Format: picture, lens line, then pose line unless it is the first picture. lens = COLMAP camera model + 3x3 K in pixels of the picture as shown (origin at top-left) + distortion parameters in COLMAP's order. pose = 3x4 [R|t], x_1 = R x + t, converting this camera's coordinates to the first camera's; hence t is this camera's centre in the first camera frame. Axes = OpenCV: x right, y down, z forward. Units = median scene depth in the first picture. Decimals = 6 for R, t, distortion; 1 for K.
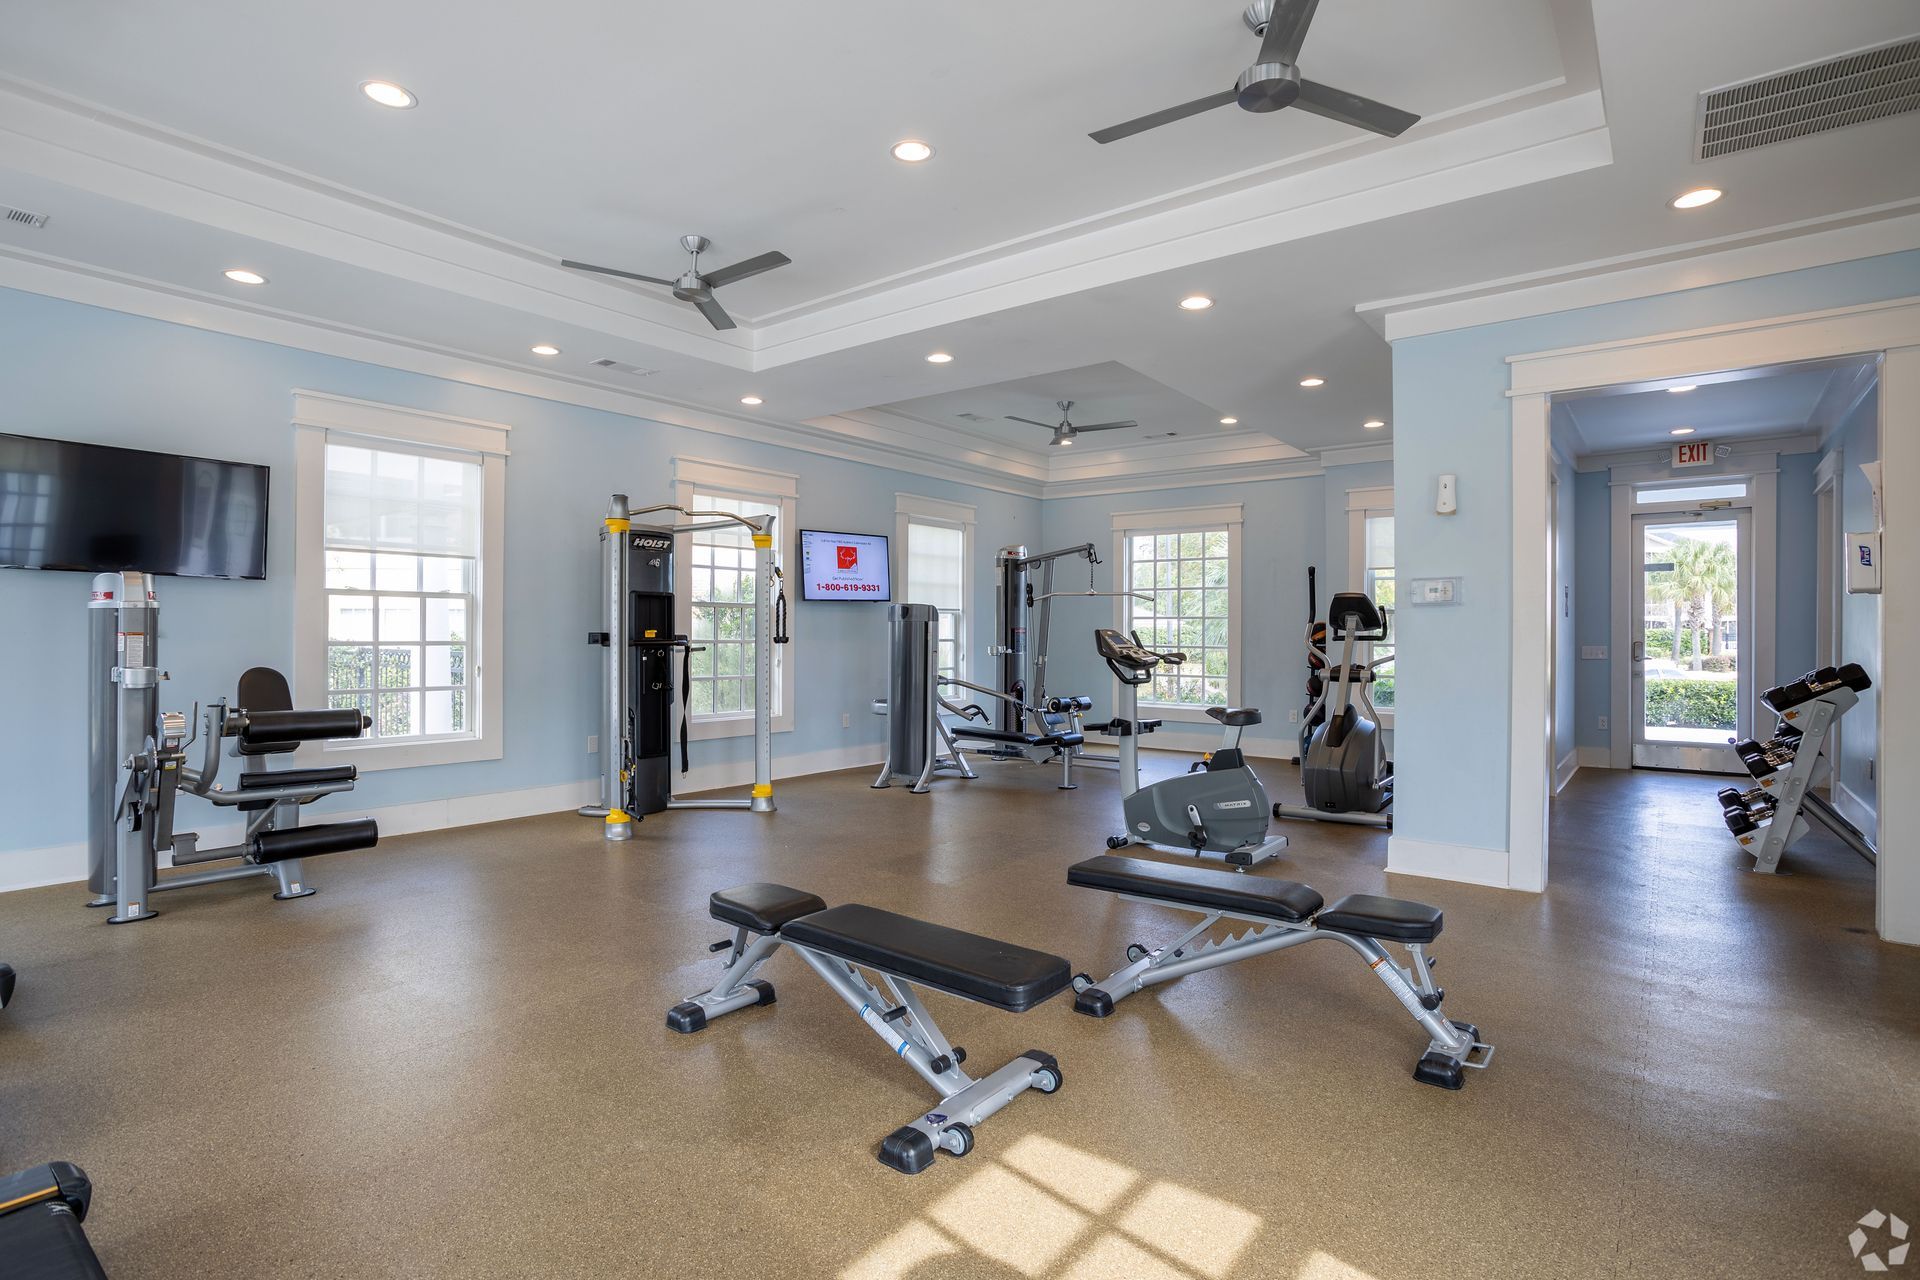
lens RADIAL K [[938.1, 0, 966.8], [0, 938.1, 620.1], [0, 0, 1]] dist [-0.003097, -0.000131]
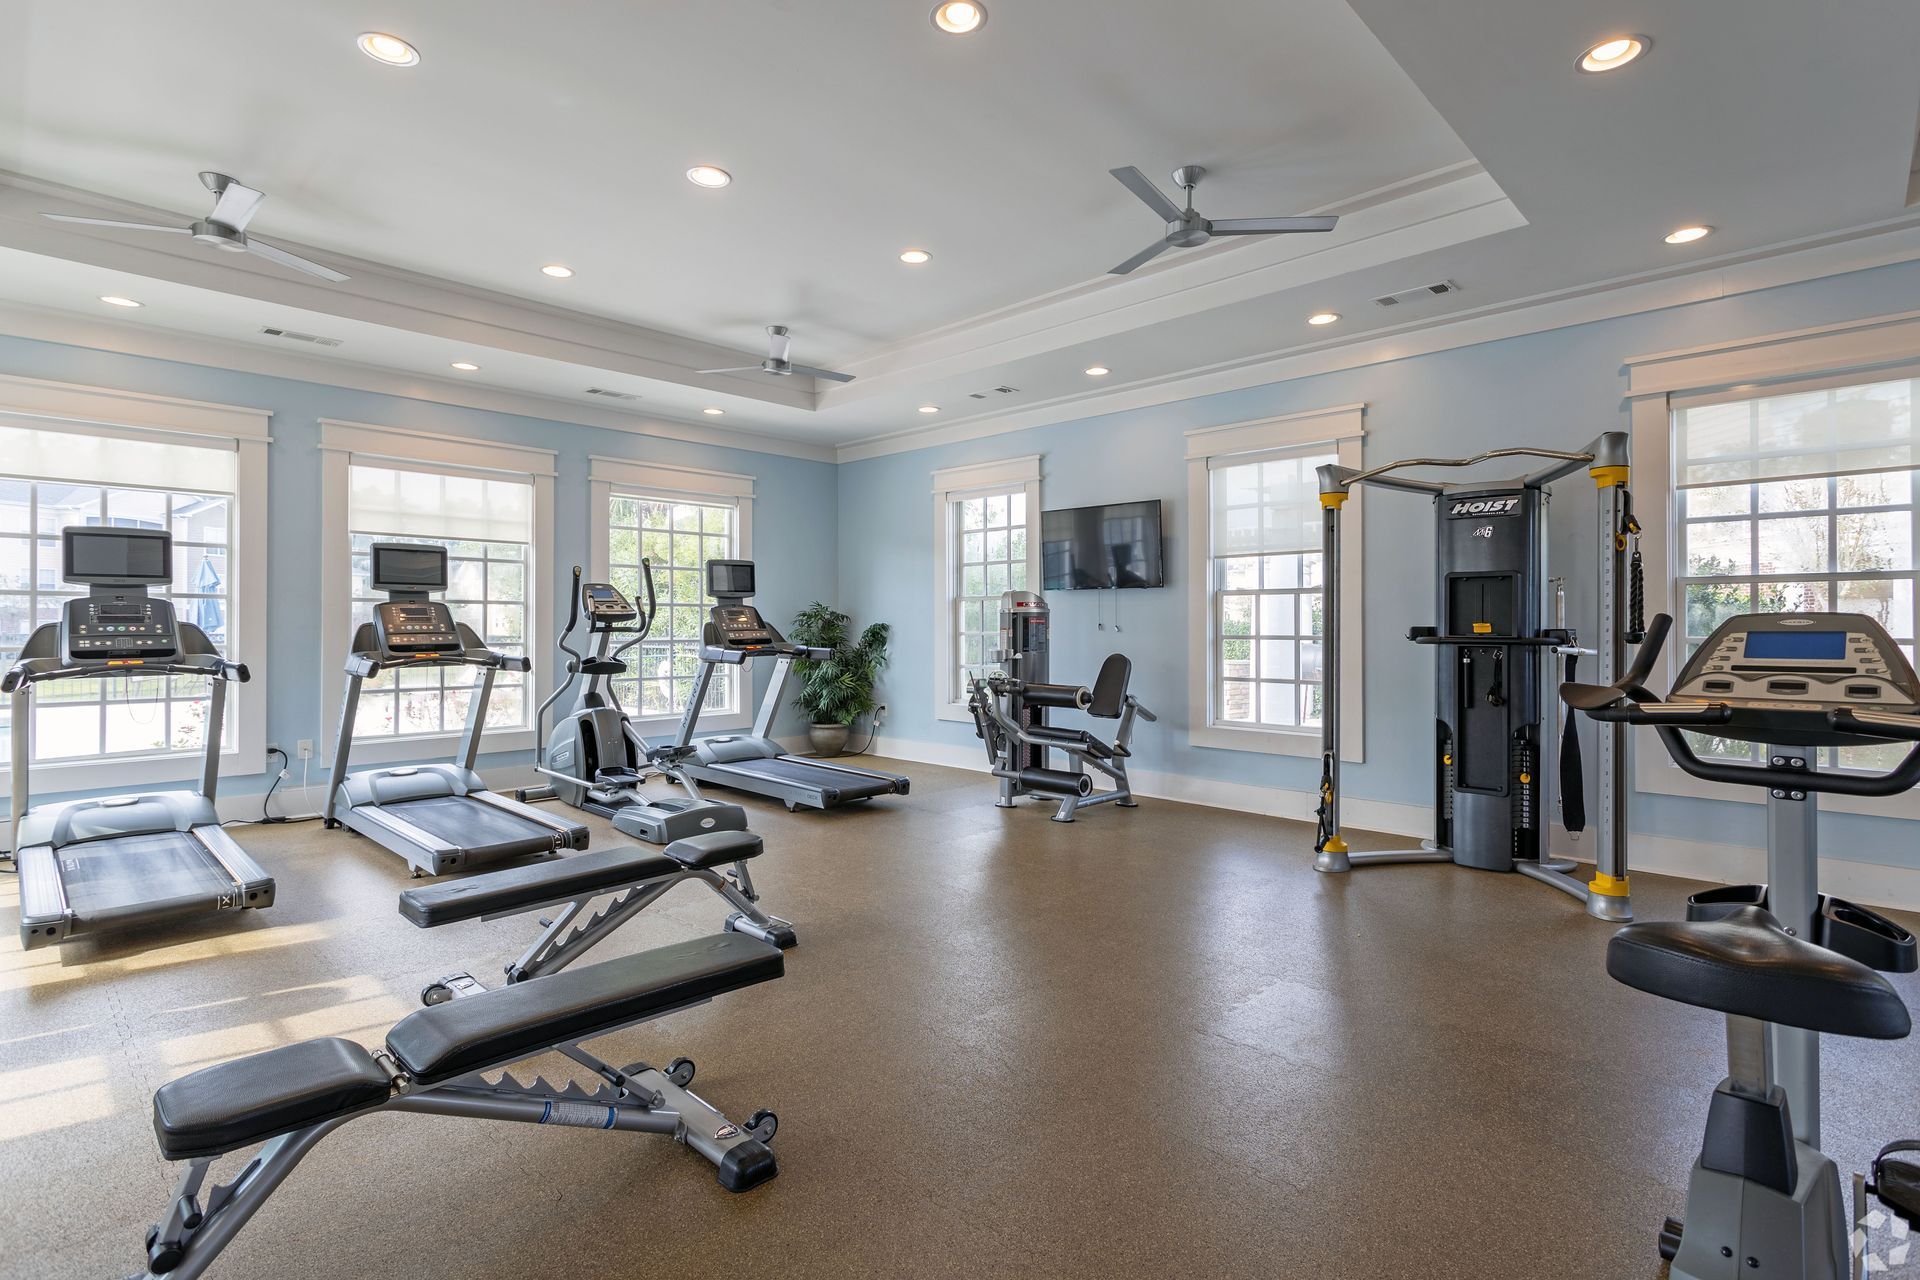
lens RADIAL K [[938.1, 0, 966.8], [0, 938.1, 620.1], [0, 0, 1]] dist [-0.003097, -0.000131]
pose [[-0.101460, -0.008736, -0.994801, 0.520398], [0.014713, 0.999839, -0.010281, 0.011258], [0.994731, -0.015680, -0.101315, 0.780304]]
